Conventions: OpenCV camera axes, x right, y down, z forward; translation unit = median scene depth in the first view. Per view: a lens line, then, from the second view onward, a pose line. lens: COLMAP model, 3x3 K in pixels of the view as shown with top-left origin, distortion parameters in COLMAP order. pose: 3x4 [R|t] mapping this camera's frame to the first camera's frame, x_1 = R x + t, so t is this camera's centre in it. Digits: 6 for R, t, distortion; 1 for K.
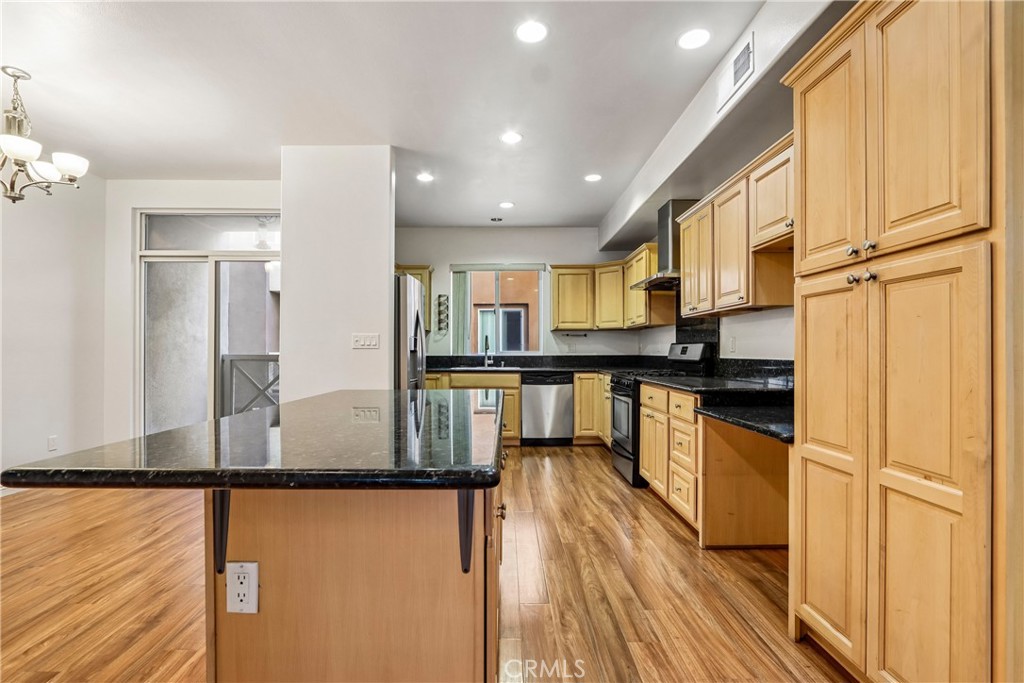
lens RADIAL K [[474.5, 0, 508.2], [0, 474.5, 349.6], [0, 0, 1]] dist [-0.018337, 0.005050]
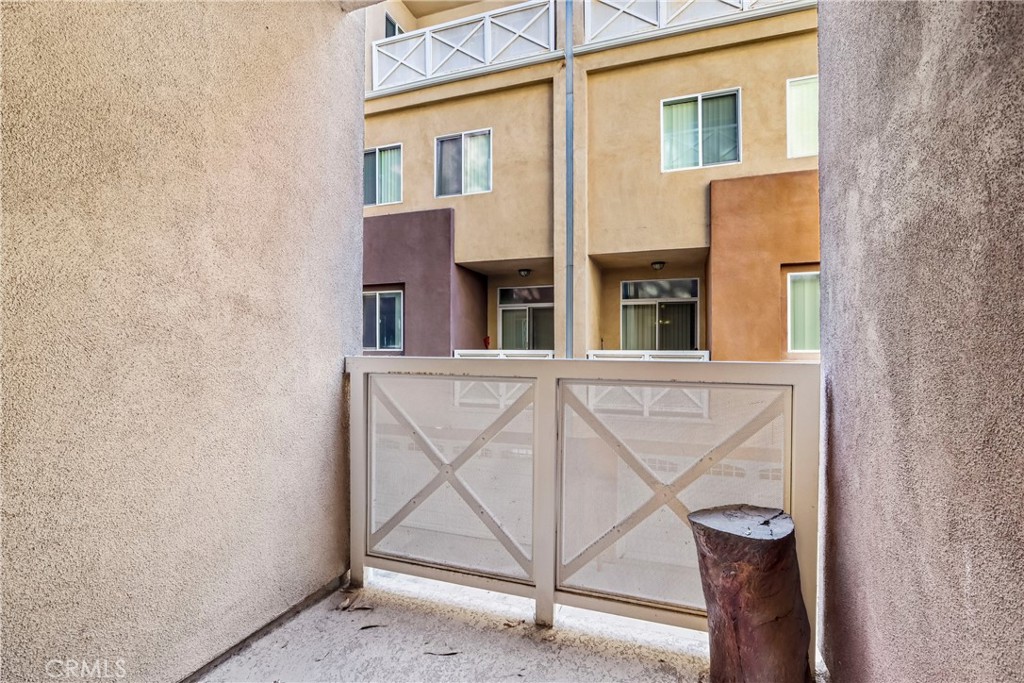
lens RADIAL K [[474.5, 0, 509.9], [0, 474.5, 348.1], [0, 0, 1]] dist [-0.018337, 0.005050]
pose [[0.940992, -0.003032, -0.338415, -0.729002], [0.004418, 0.999985, 0.003326, 0.004925], [0.338400, -0.004625, 0.940991, 1.396321]]
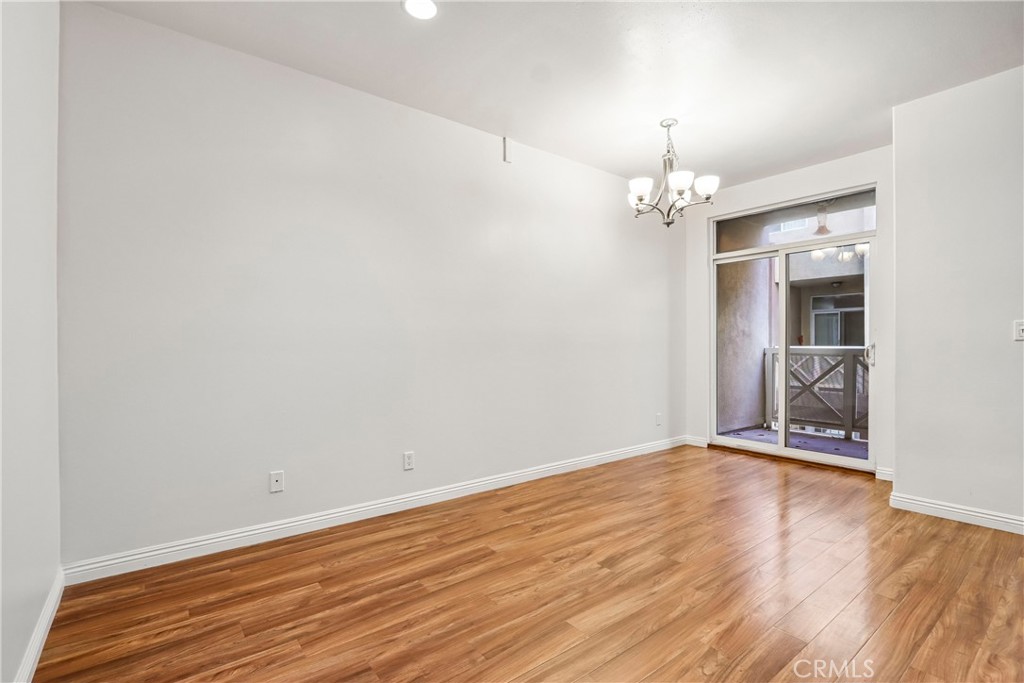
lens RADIAL K [[474.5, 0, 505.4], [0, 474.5, 346.9], [0, 0, 1]] dist [-0.018337, 0.005050]
pose [[0.603914, -0.002856, -0.797045, -0.266255], [0.007934, 0.999966, 0.002428, 0.001352], [0.797010, -0.007790, 0.603916, -0.102378]]
